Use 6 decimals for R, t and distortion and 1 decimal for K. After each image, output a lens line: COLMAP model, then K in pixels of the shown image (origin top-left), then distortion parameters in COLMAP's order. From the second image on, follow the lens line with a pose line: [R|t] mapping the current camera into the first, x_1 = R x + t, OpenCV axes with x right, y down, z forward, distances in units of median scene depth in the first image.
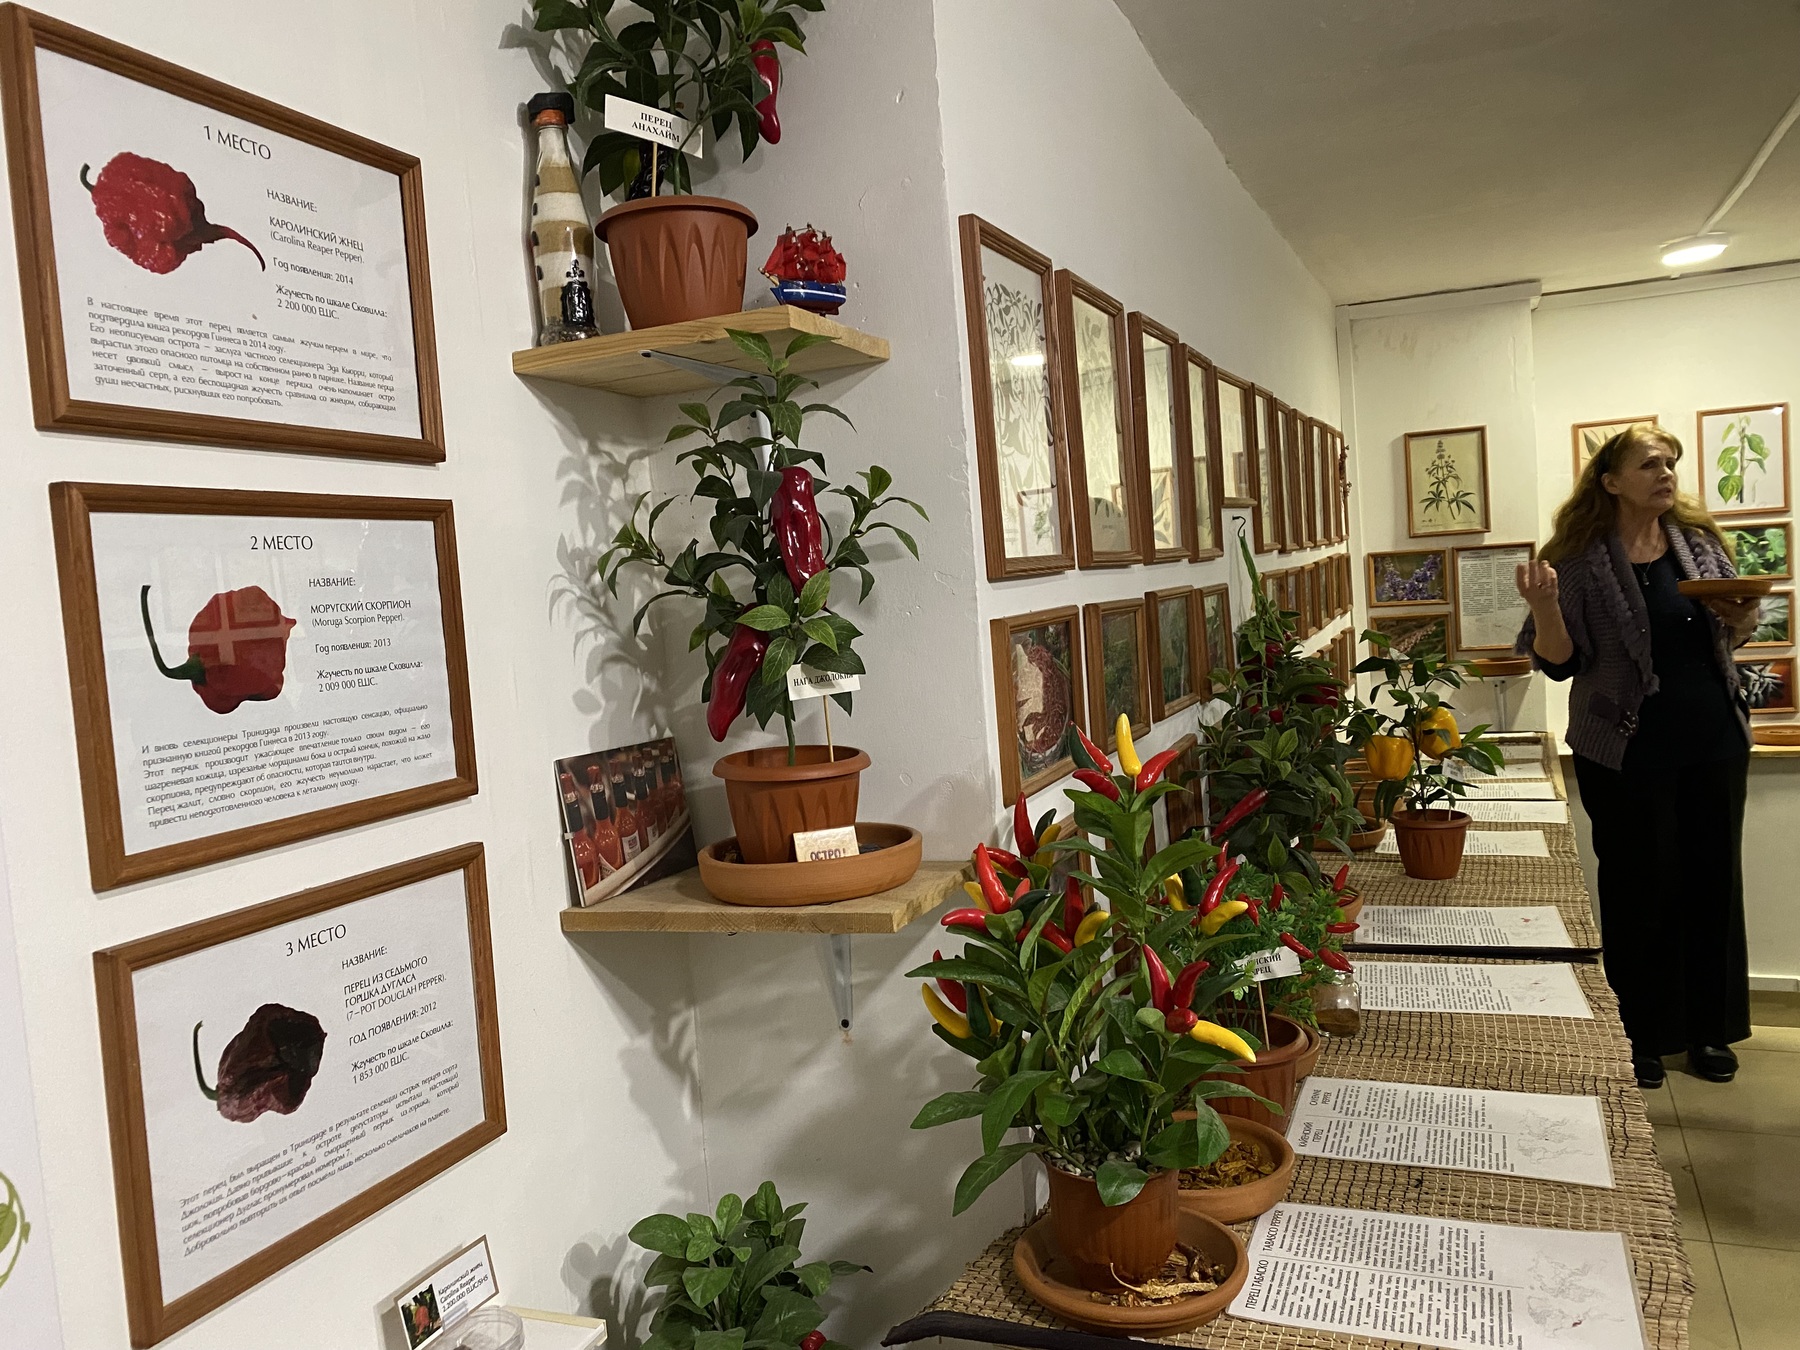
lens RADIAL K [[1353.2, 0, 902.9], [0, 1353.2, 645.1], [0, 0, 1]] dist [0.131664, -0.001682]
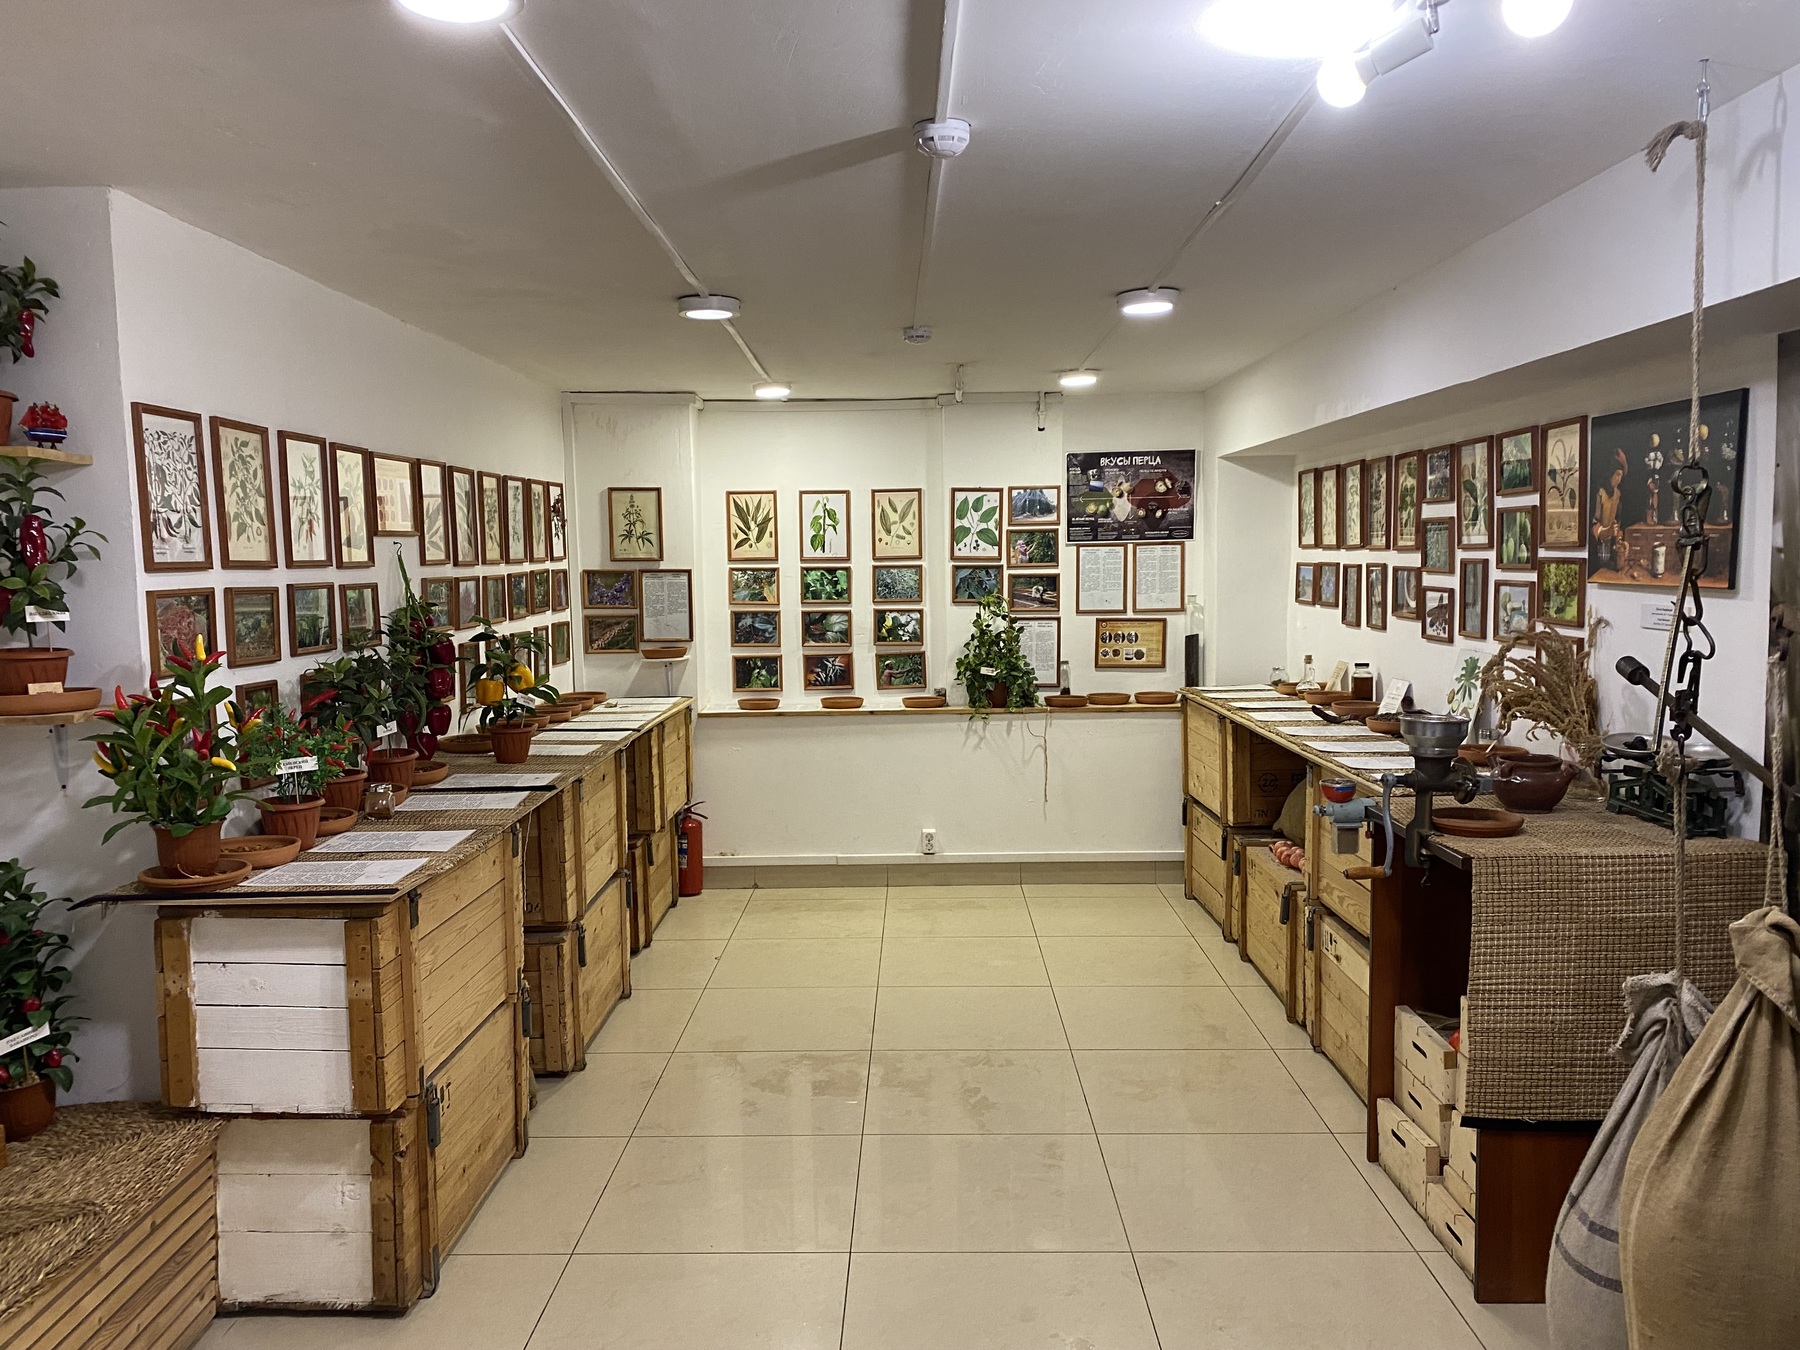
lens RADIAL K [[1373.3, 0, 900.0], [0, 1373.3, 675.0], [0, 0, 1]] dist [0.022344, -0.012076]
pose [[0.920880, 0.026946, 0.388915, 0.208326], [-0.033801, 0.999370, 0.010793, 0.032834], [-0.388379, -0.023085, 0.921210, -0.957295]]
